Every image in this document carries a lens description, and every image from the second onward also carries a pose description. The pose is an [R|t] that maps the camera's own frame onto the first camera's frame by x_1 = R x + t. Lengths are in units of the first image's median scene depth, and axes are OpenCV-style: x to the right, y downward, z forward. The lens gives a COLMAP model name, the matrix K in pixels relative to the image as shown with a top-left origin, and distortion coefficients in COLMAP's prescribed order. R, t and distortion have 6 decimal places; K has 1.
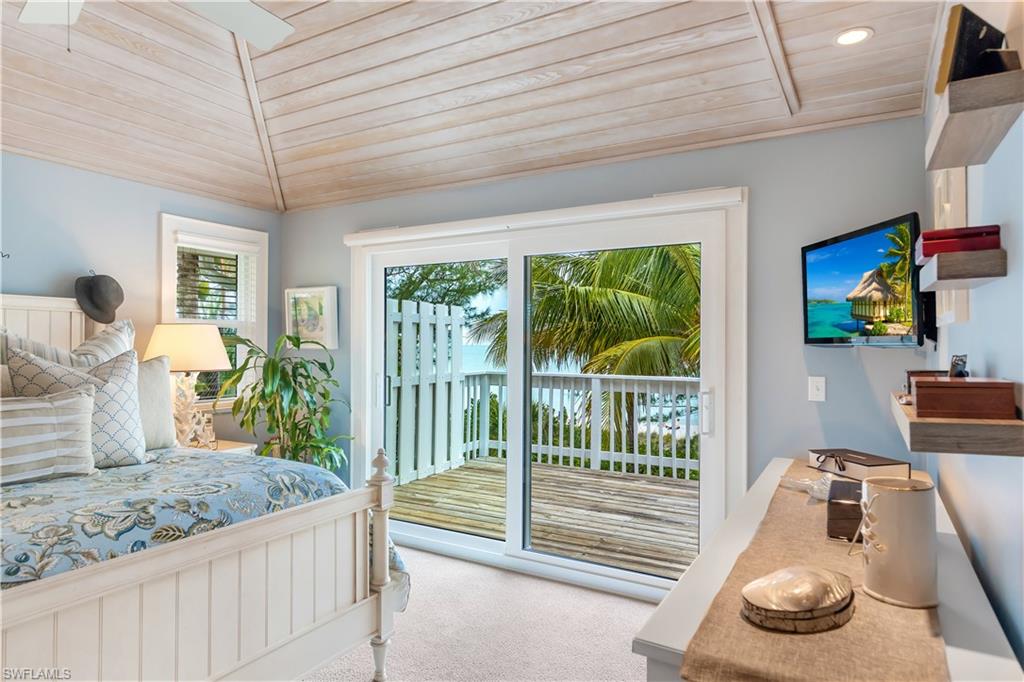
lens RADIAL K [[623.4, 0, 512.0], [0, 623.4, 341.0], [0, 0, 1]] dist [0.034169, 0.000085]
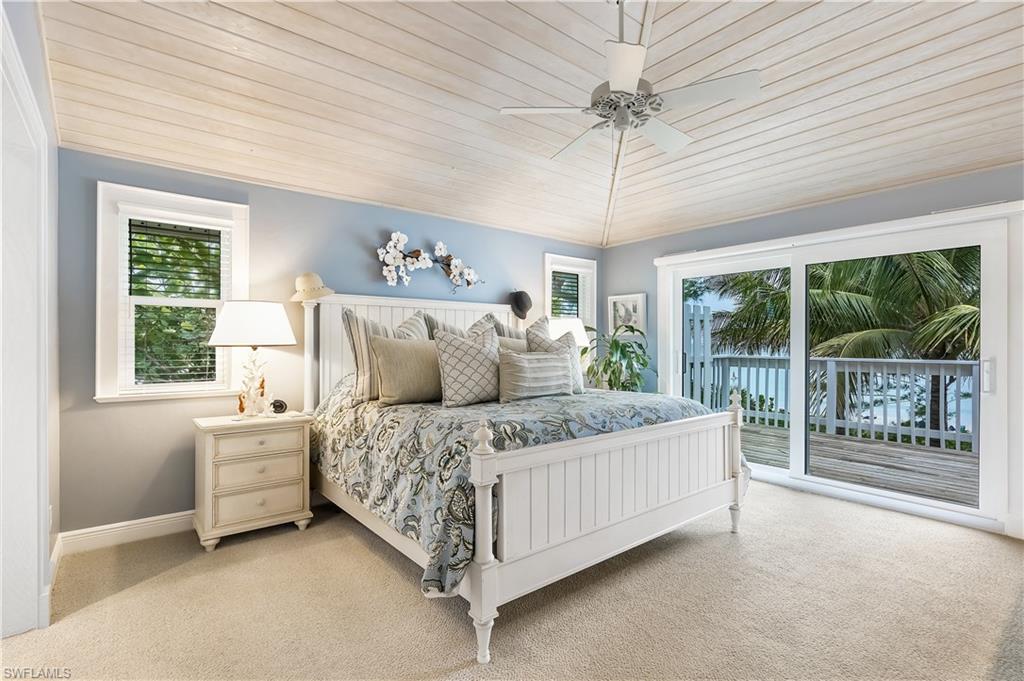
lens RADIAL K [[480.5, 0, 512.0], [0, 480.5, 340.5], [0, 0, 1]] dist [0.002194, 0.000491]
pose [[0.928844, -0.001158, -0.370469, -0.167071], [0.002294, 0.999994, 0.002626, 0.025135], [0.370463, -0.003289, 0.928841, -0.208660]]
